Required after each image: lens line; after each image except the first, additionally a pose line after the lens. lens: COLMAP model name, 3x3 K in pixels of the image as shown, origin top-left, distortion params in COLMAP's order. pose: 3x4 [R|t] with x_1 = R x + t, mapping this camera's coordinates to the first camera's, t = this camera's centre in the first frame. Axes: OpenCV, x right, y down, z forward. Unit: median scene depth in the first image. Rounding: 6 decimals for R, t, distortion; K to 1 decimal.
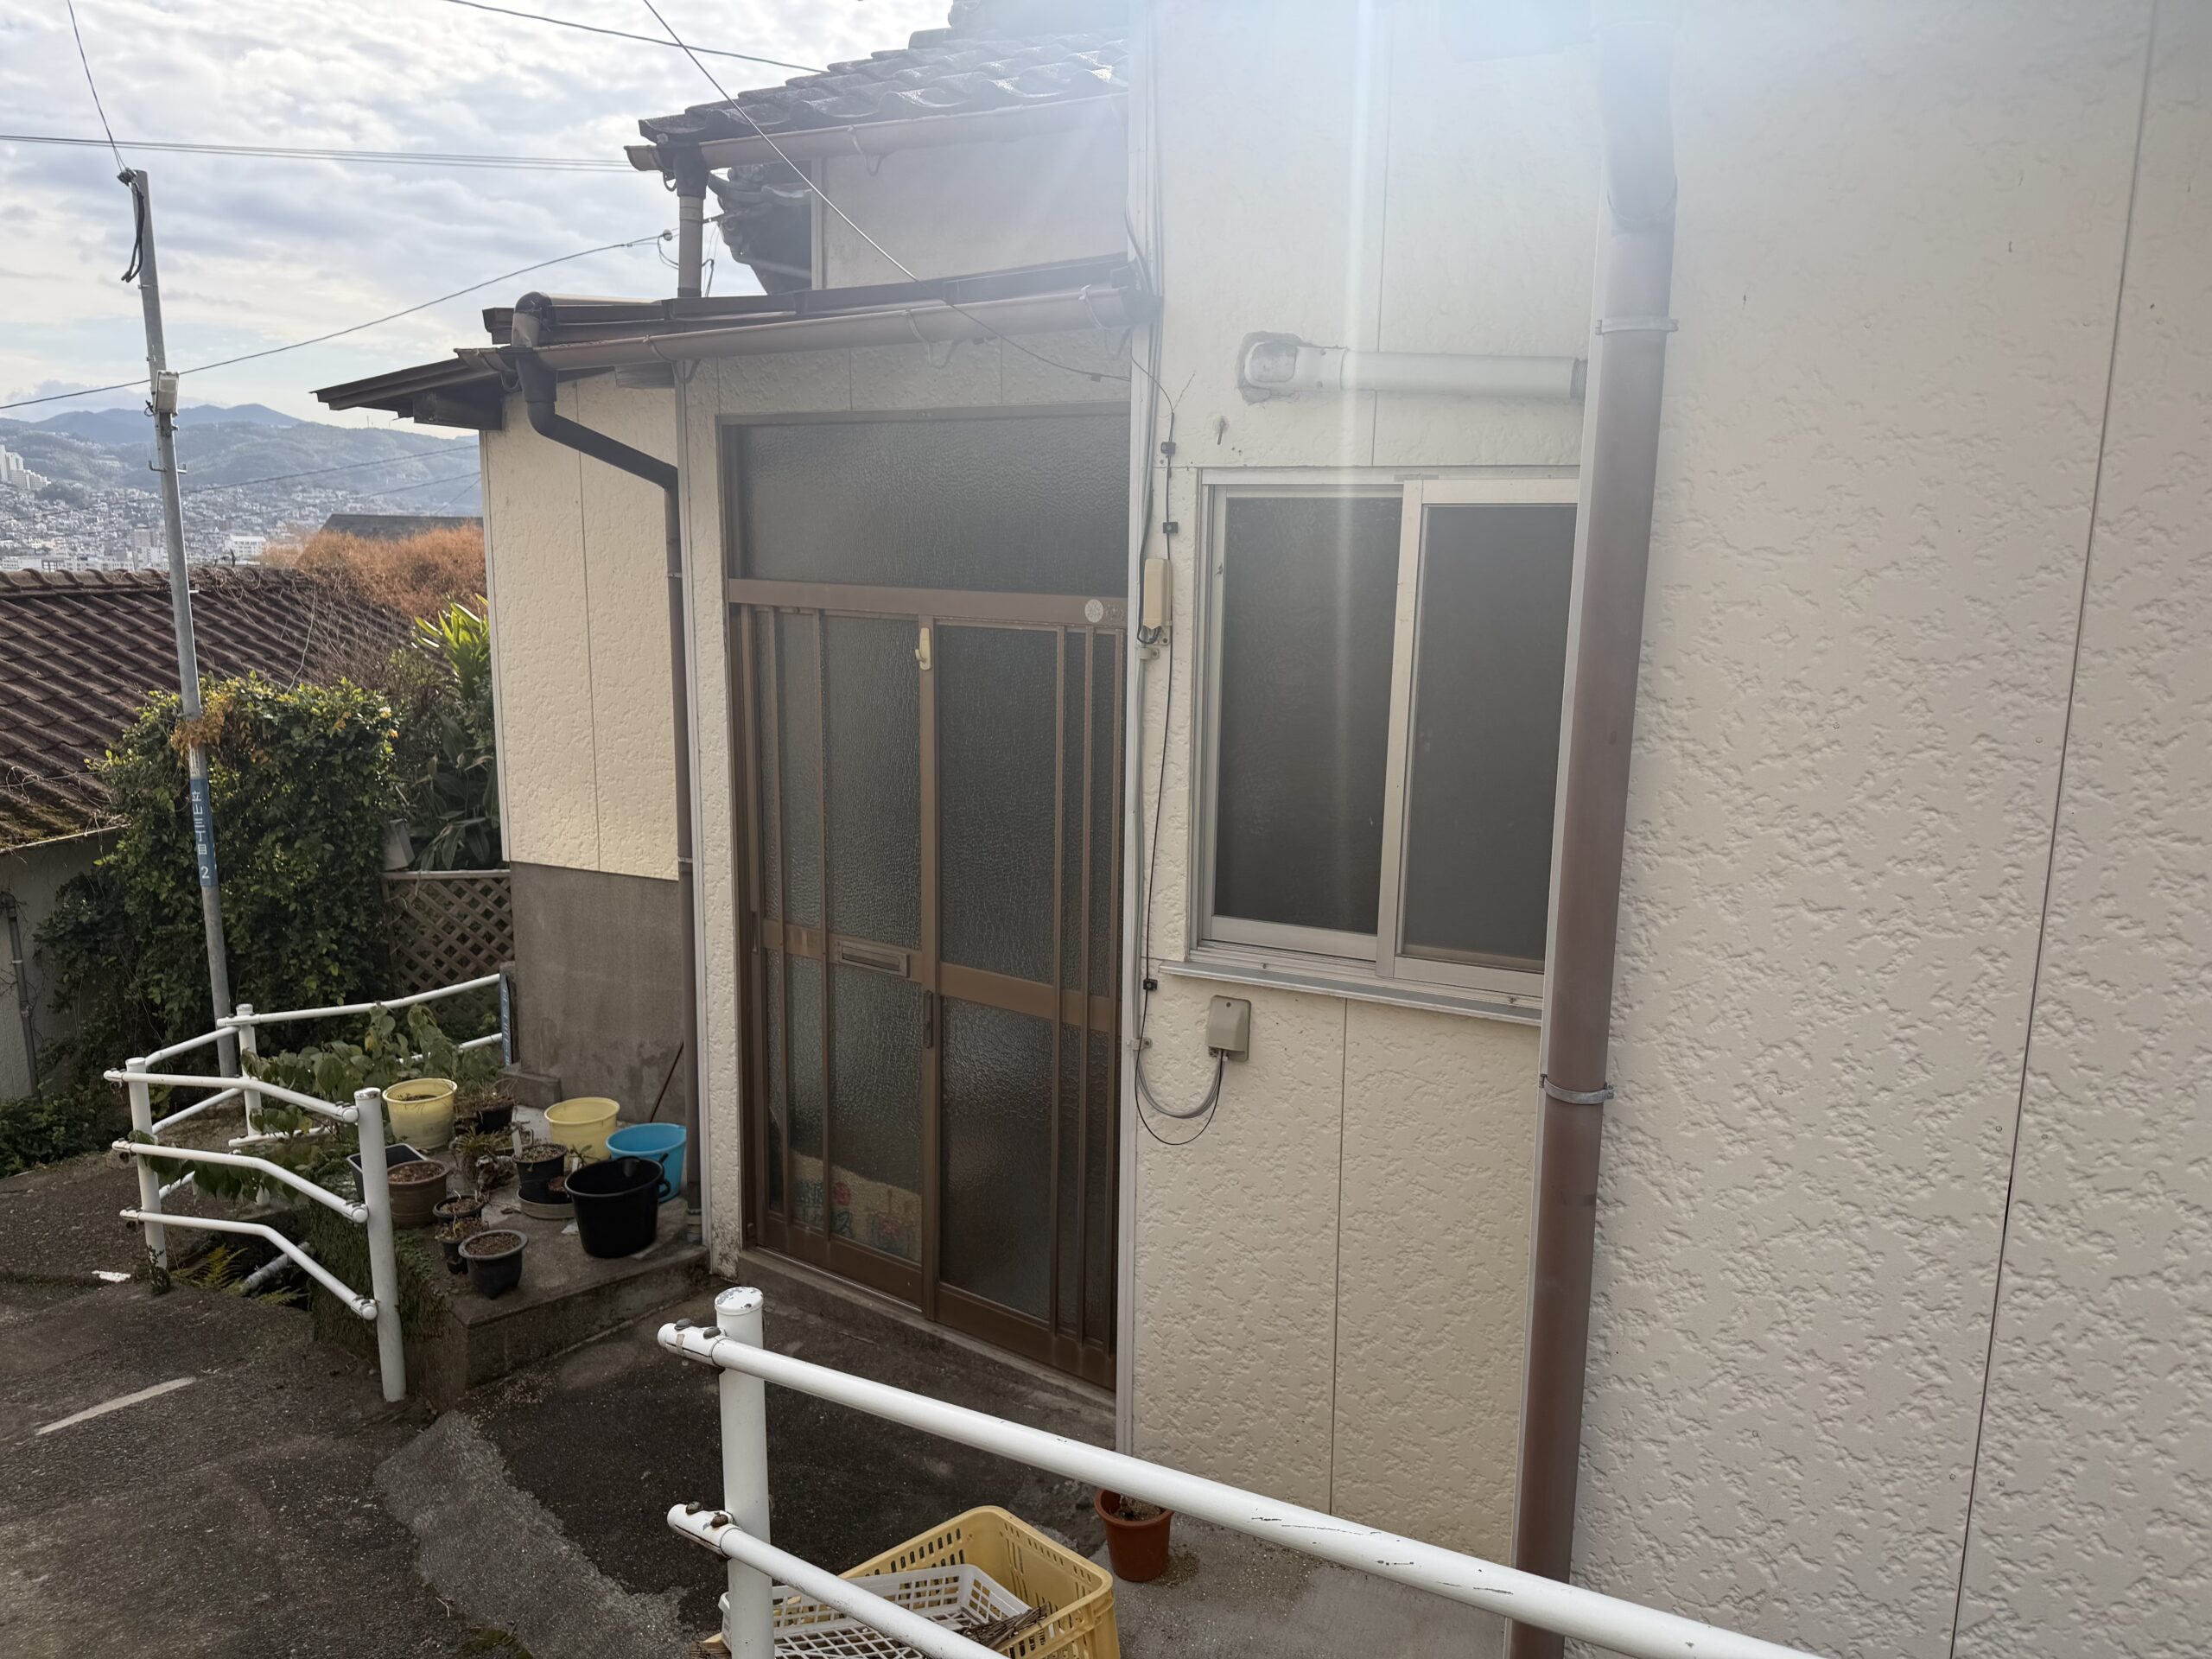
lens RADIAL K [[1544.3, 0, 1158.5], [0, 1544.3, 822.5], [0, 0, 1]] dist [0.055165, -0.072029]
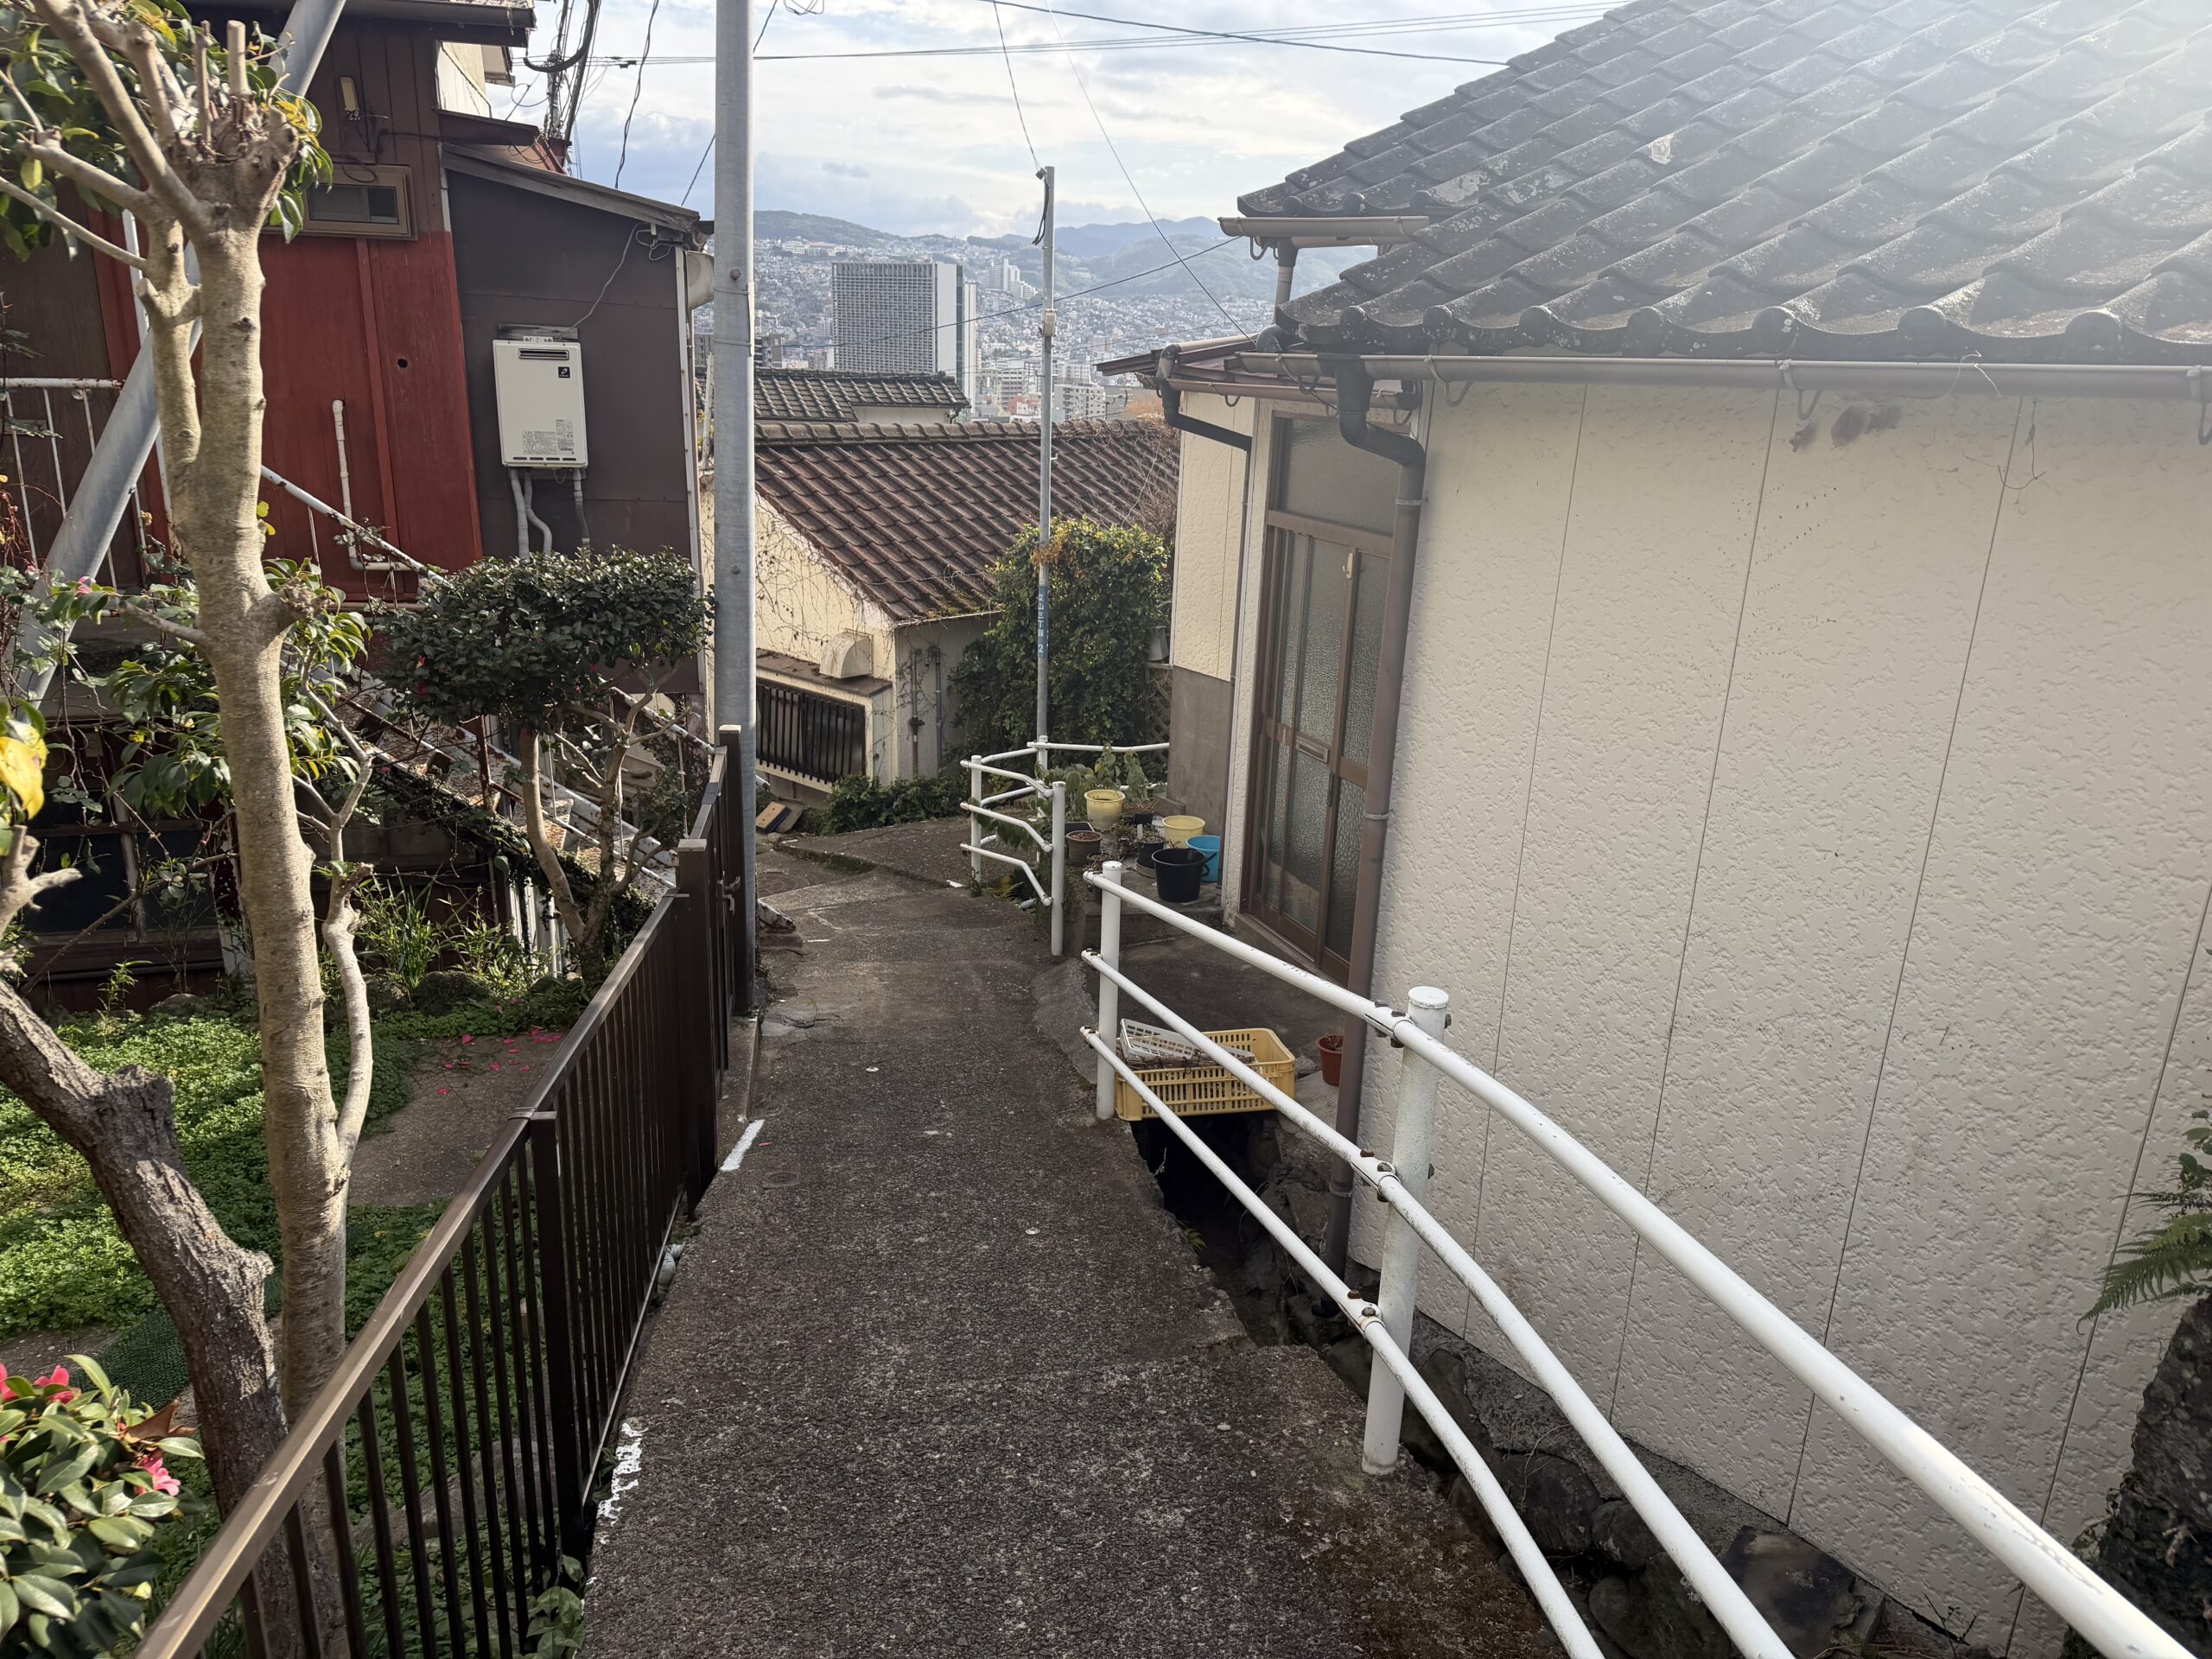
lens RADIAL K [[1544.3, 0, 1158.5], [0, 1544.3, 822.5], [0, 0, 1]] dist [0.055165, -0.072029]
pose [[0.861825, 0.167501, -0.478749, 0.234550], [-0.114410, 0.983769, 0.138238, -0.022130], [0.494133, -0.064364, 0.867000, -0.256393]]
